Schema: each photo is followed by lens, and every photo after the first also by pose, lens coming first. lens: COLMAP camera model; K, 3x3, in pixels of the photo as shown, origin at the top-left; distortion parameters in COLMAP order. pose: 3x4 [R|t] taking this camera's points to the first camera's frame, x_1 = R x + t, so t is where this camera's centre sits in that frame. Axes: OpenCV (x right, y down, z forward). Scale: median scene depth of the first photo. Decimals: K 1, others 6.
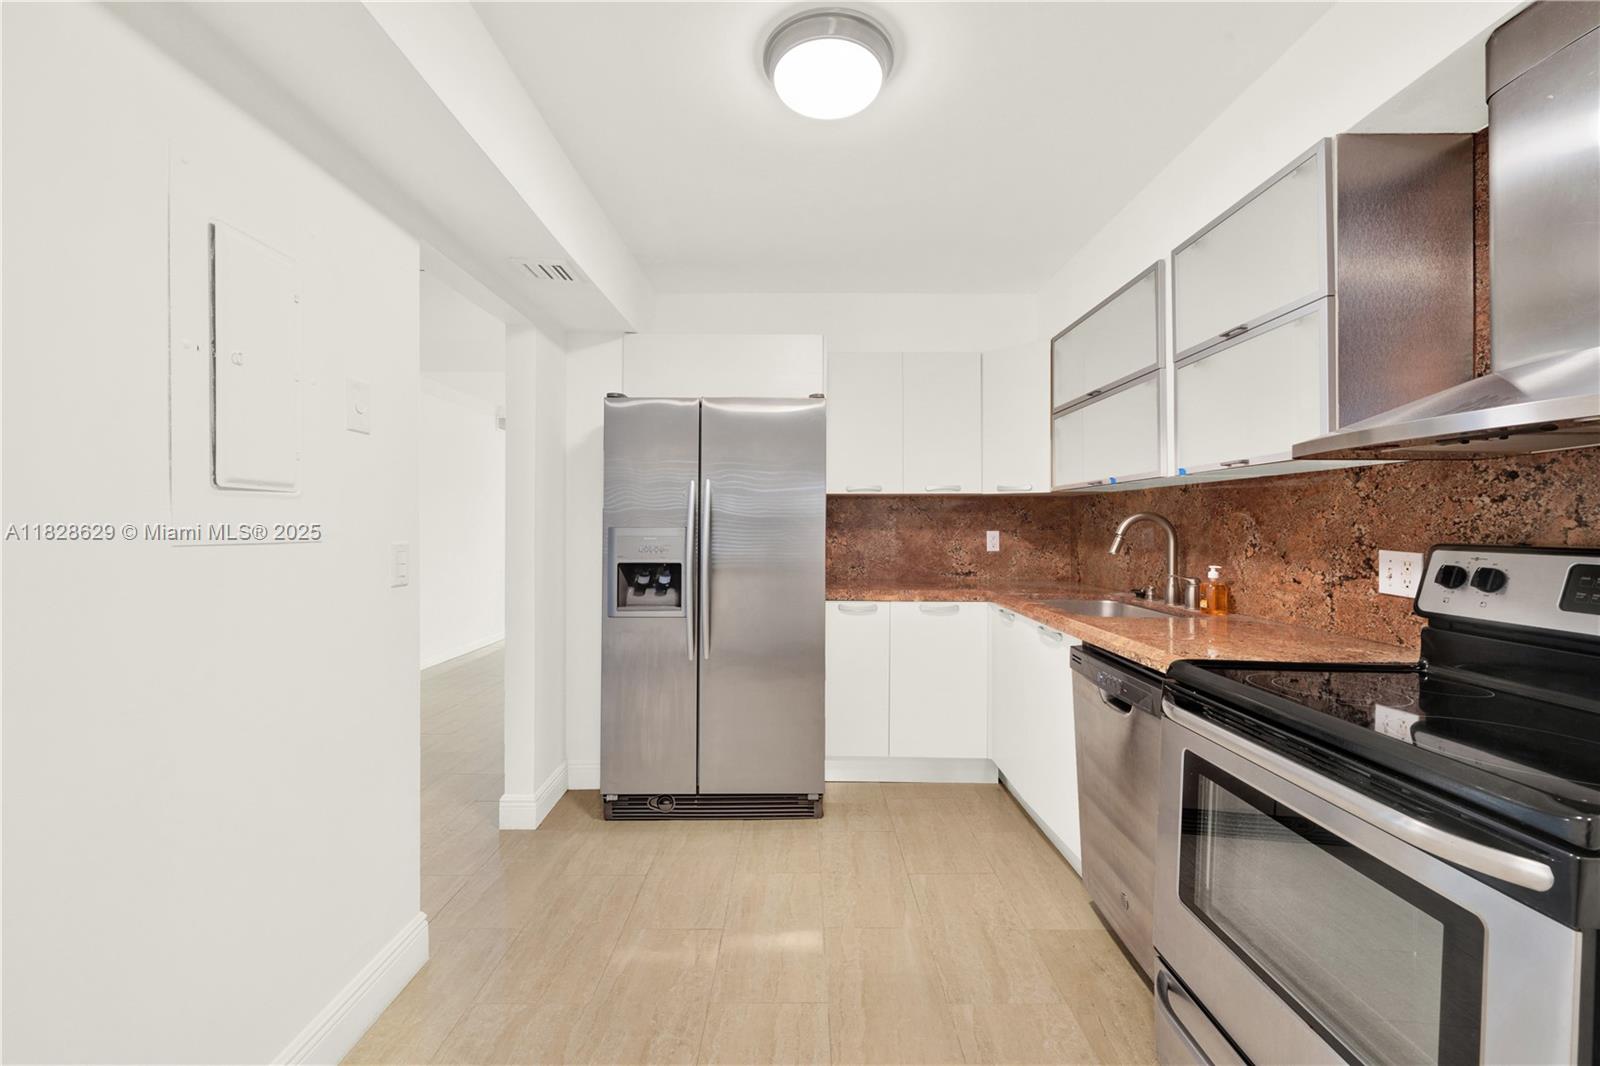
lens RADIAL K [[626.1, 0, 800.4], [0, 626.1, 523.6], [0, 0, 1]] dist [0.000086, 0.000021]
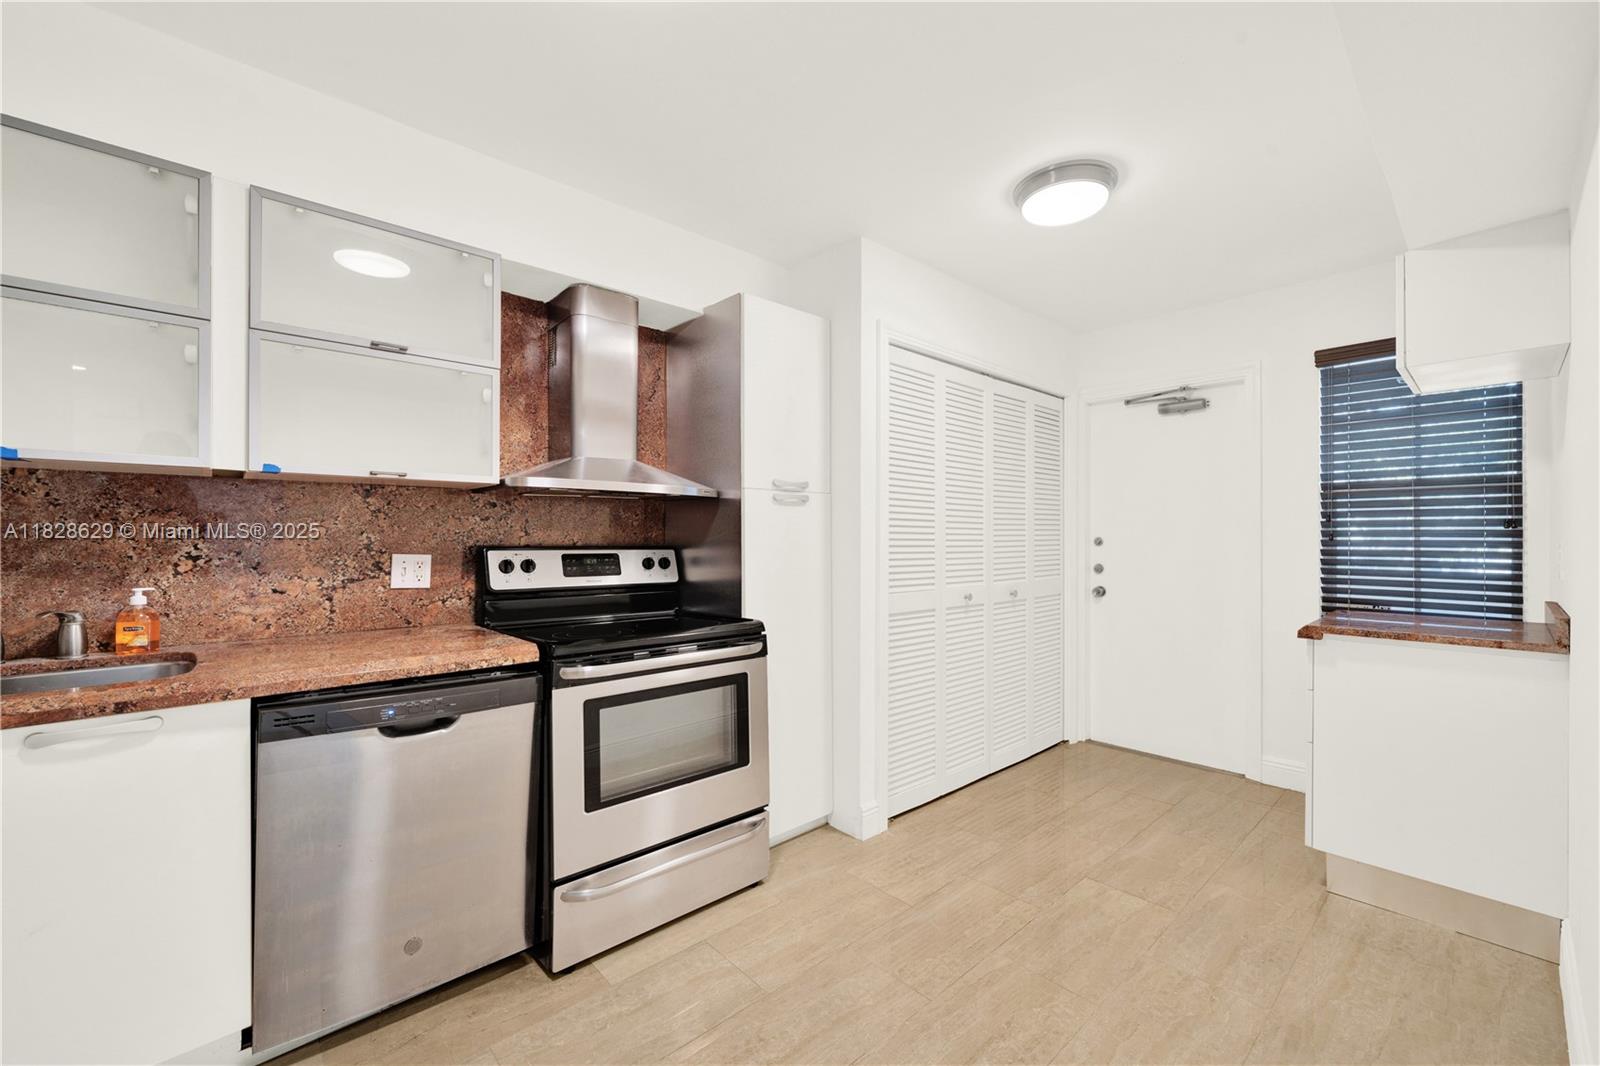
lens RADIAL K [[626.1, 0, 800.7], [0, 626.1, 539.6], [0, 0, 1]] dist [0.000086, 0.000021]
pose [[-0.664211, -0.008247, 0.747500, -0.521597], [-0.006965, 0.999964, 0.004844, 0.001514], [-0.747513, -0.001989, -0.664245, 1.153914]]
